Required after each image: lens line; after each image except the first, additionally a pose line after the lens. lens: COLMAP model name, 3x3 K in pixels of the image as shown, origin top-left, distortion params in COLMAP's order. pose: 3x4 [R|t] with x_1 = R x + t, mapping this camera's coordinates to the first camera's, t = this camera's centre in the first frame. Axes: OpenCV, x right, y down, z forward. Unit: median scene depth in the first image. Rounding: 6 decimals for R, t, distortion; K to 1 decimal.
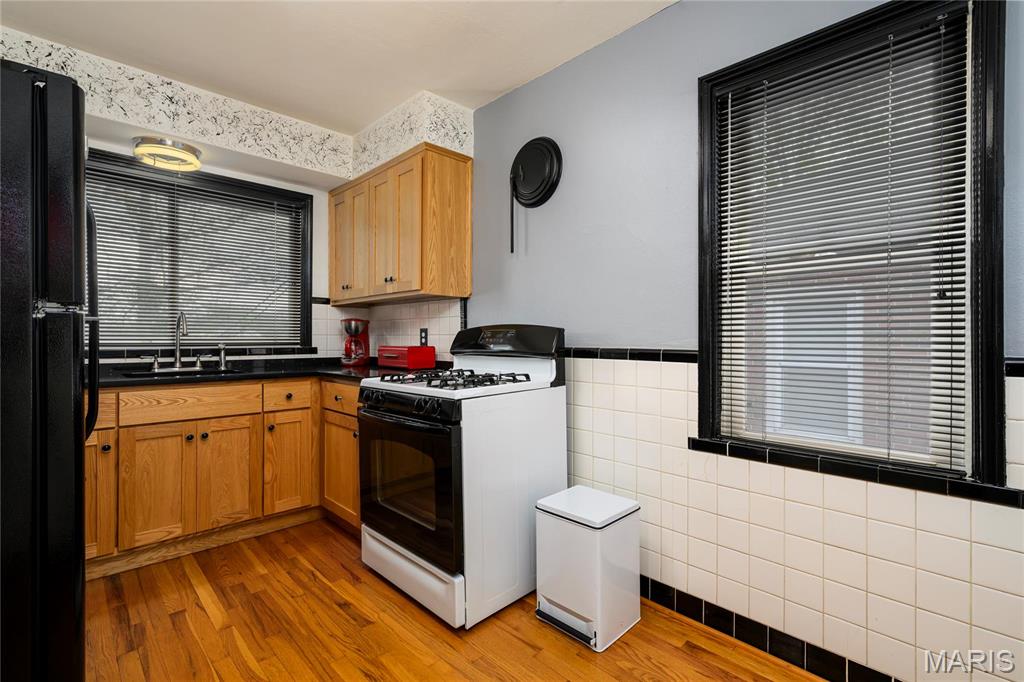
lens RADIAL K [[465.5, 0, 518.0], [0, 465.5, 337.7], [0, 0, 1]] dist [0.000063, -0.000421]
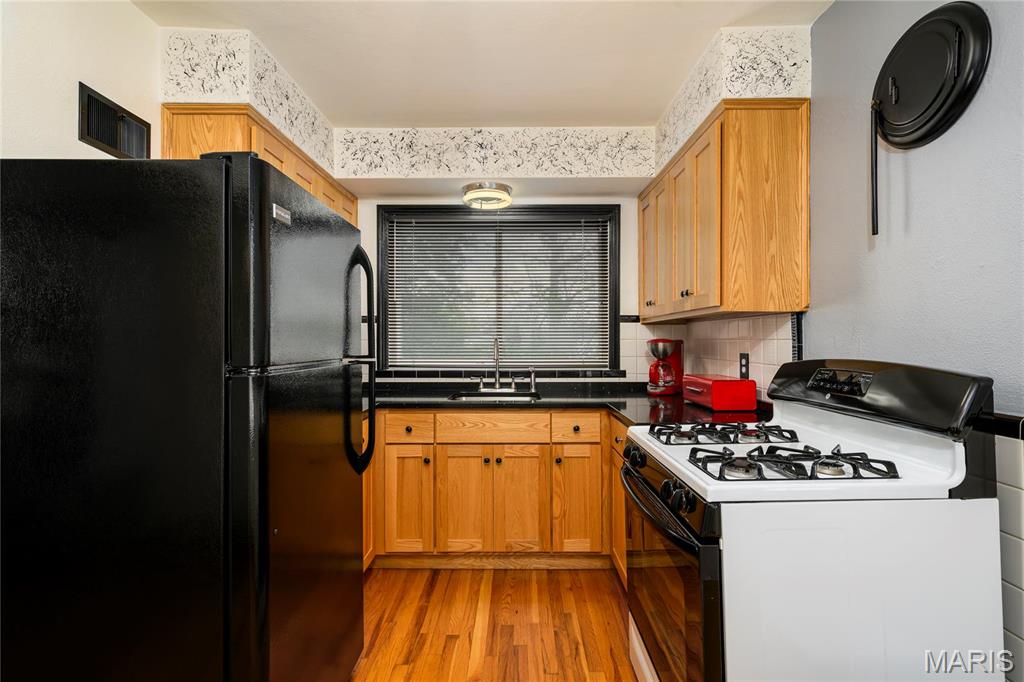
lens RADIAL K [[465.5, 0, 515.0], [0, 465.5, 336.6], [0, 0, 1]] dist [0.000063, -0.000421]
pose [[0.704365, -0.007285, -0.709800, 0.078664], [0.003681, 0.999971, -0.006610, -0.051427], [0.709828, 0.002043, 0.704372, 0.265388]]
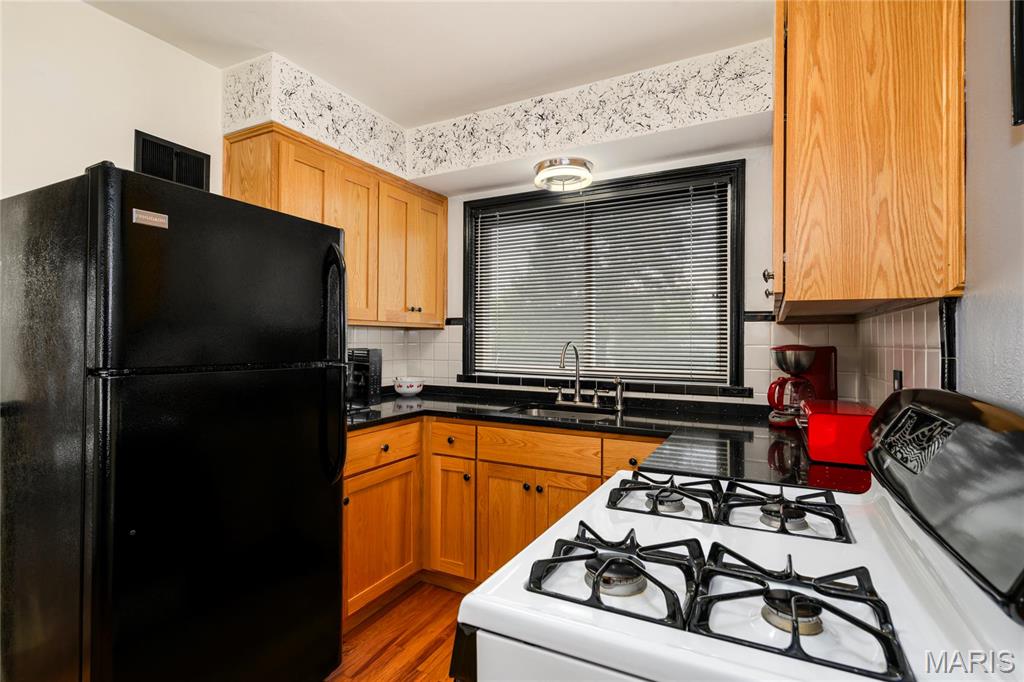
lens RADIAL K [[486.9, 0, 516.7], [0, 486.9, 335.6], [0, 0, 1]] dist [-0.000222, -0.000477]
pose [[0.294629, -0.011507, -0.955542, 0.159319], [-0.004230, 0.999902, -0.013346, -0.054323], [0.955602, 0.007974, 0.294551, 0.618913]]
